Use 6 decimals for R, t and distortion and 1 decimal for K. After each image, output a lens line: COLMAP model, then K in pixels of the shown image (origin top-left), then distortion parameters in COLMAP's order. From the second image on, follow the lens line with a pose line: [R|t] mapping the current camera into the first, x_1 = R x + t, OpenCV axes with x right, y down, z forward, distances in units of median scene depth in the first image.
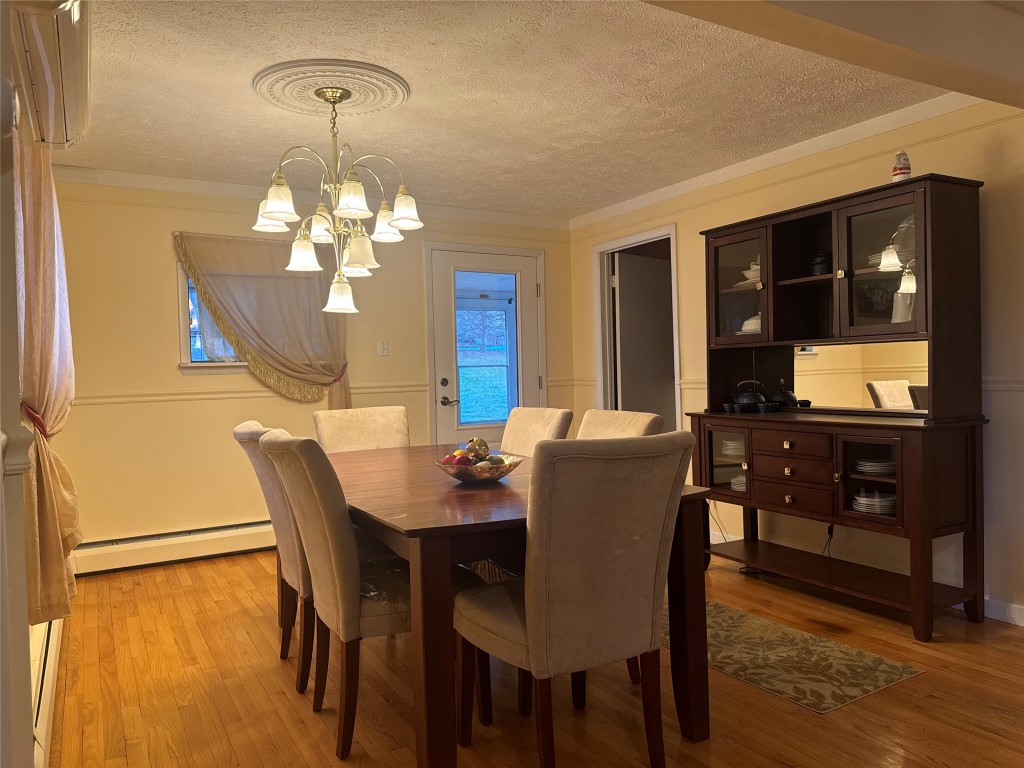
lens RADIAL K [[723.6, 0, 512.3], [0, 723.6, 382.7], [0, 0, 1]] dist [0.033609, -0.010823]
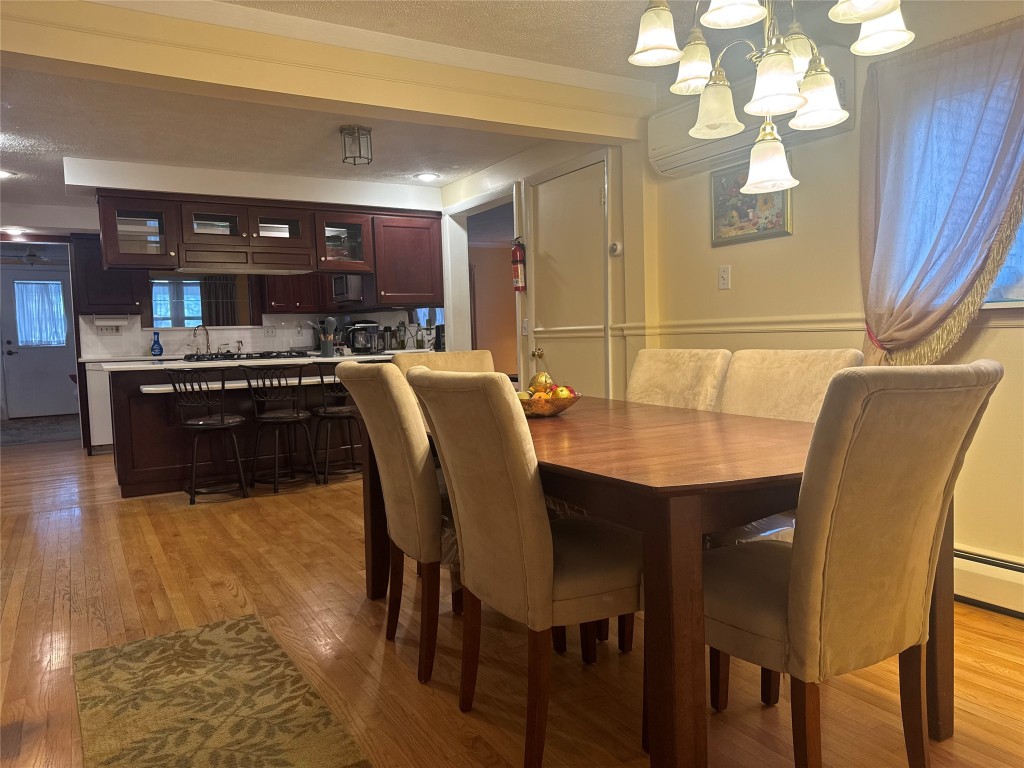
lens RADIAL K [[723.6, 0, 509.6], [0, 723.6, 387.0], [0, 0, 1]] dist [0.033609, -0.010823]
pose [[-0.998893, 0.046632, -0.006140, -0.000059], [0.045806, 0.994125, 0.098073, -0.008593], [0.010678, 0.097683, -0.995160, 1.817813]]
